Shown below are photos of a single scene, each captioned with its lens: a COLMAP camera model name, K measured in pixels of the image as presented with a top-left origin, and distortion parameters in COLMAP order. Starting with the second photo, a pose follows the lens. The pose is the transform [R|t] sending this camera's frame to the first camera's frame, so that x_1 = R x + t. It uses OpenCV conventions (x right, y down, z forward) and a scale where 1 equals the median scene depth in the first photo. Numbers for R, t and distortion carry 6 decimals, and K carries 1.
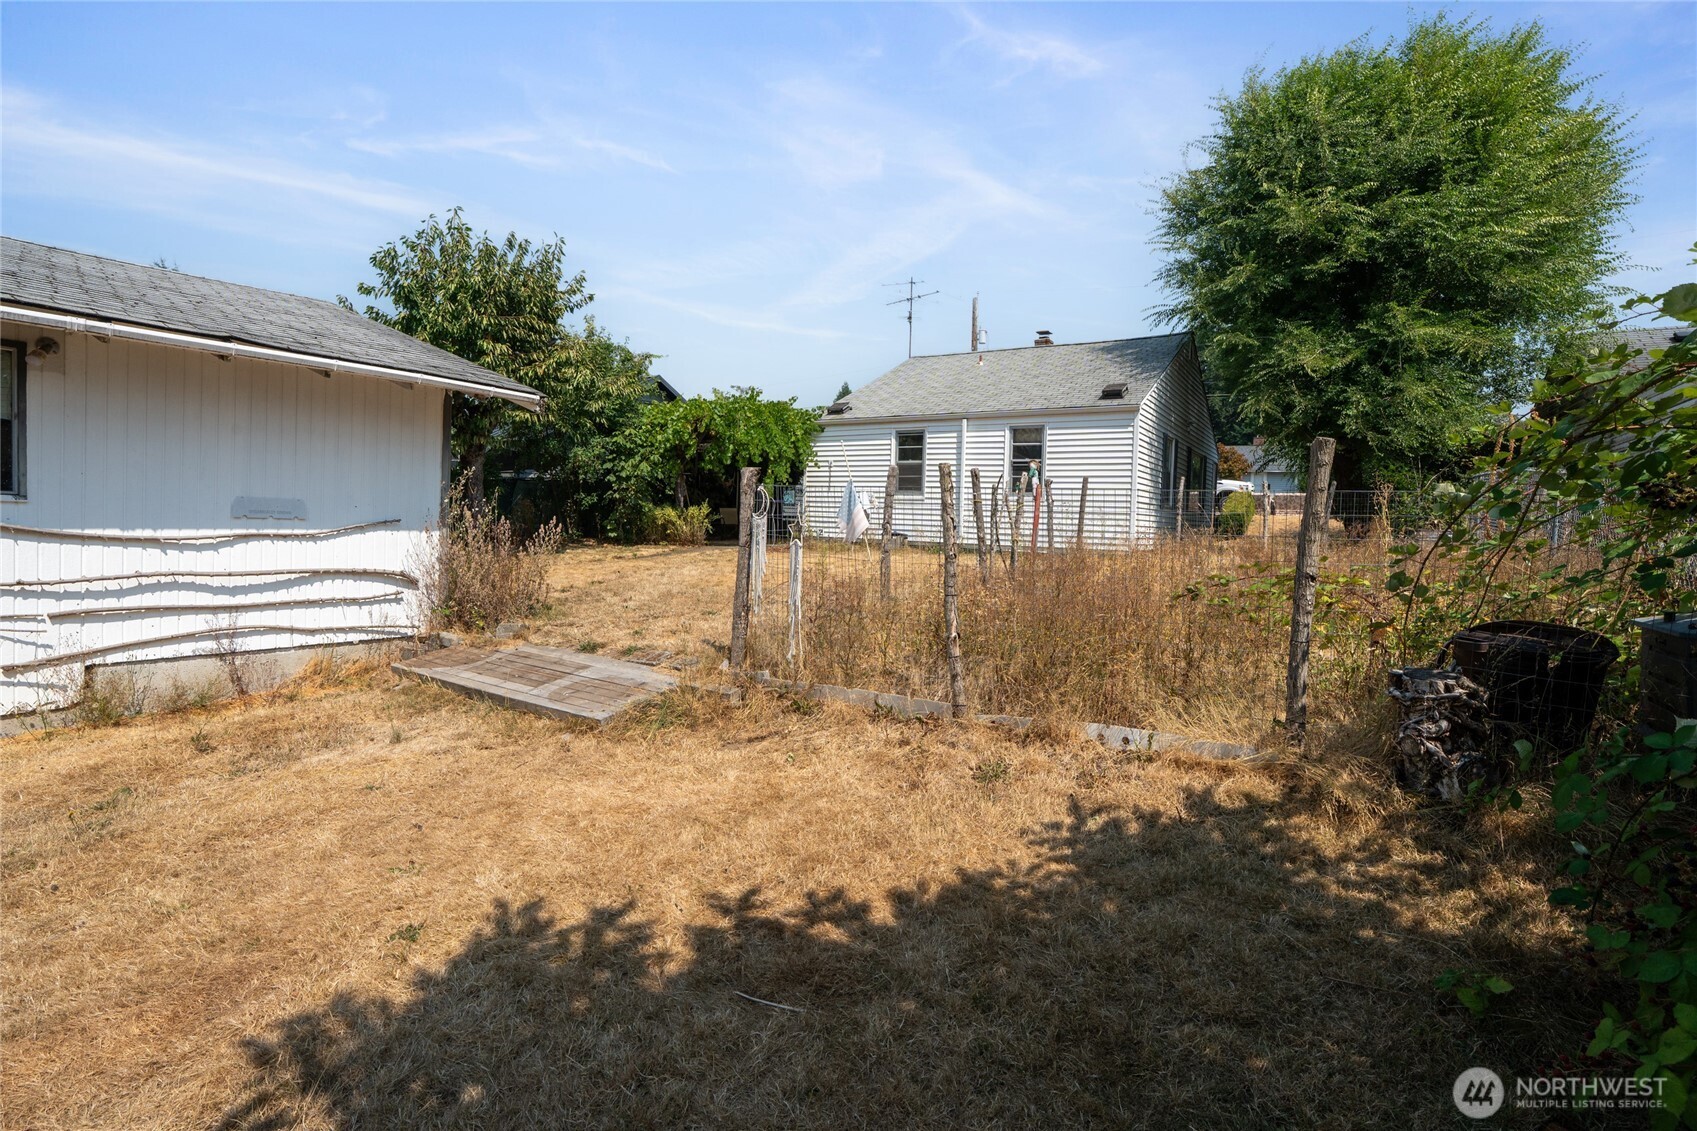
lens RADIAL K [[801.2, 0, 845.8], [0, 801.2, 589.5], [0, 0, 1]] dist [-0.054582, 0.000070]
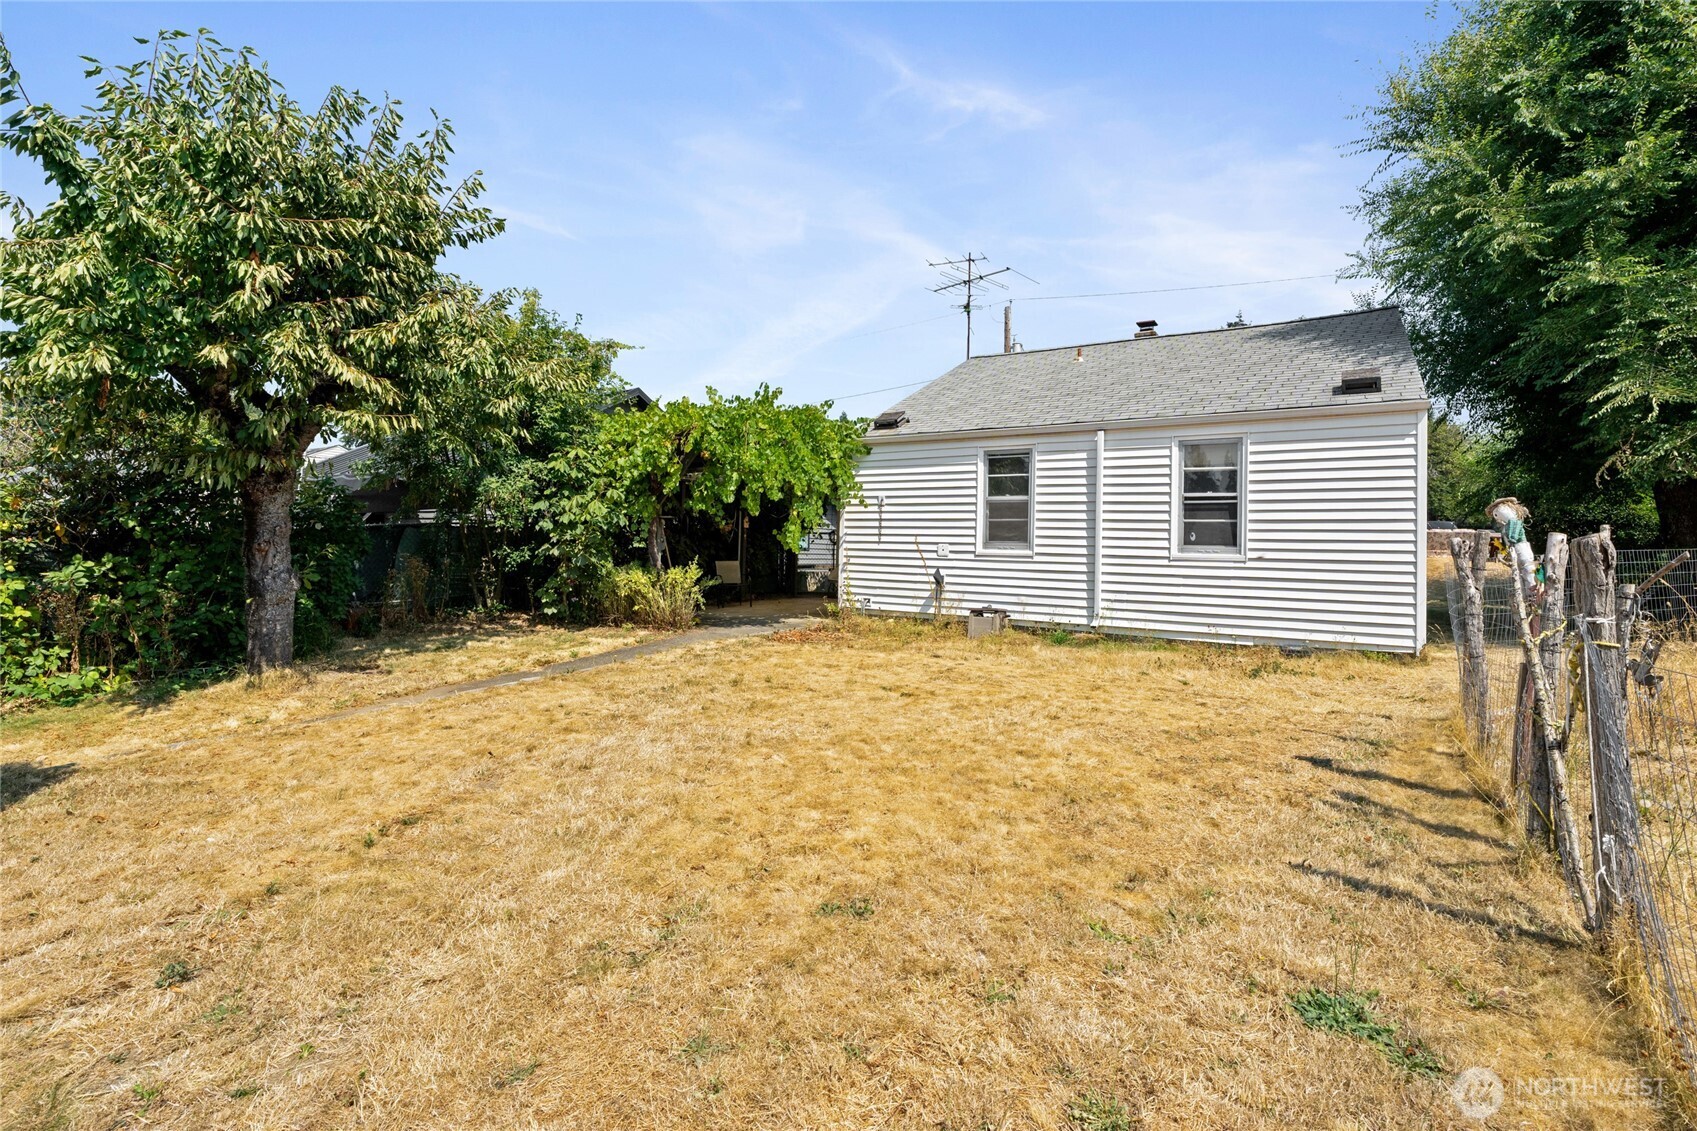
lens RADIAL K [[789.5, 0, 846.3], [0, 789.5, 573.0], [0, 0, 1]] dist [-0.006199, 0.001813]
pose [[0.999929, -0.006396, 0.010103, -0.059623], [0.006971, 0.998296, -0.057928, -0.062222], [-0.009715, 0.057995, 0.998270, 0.363622]]
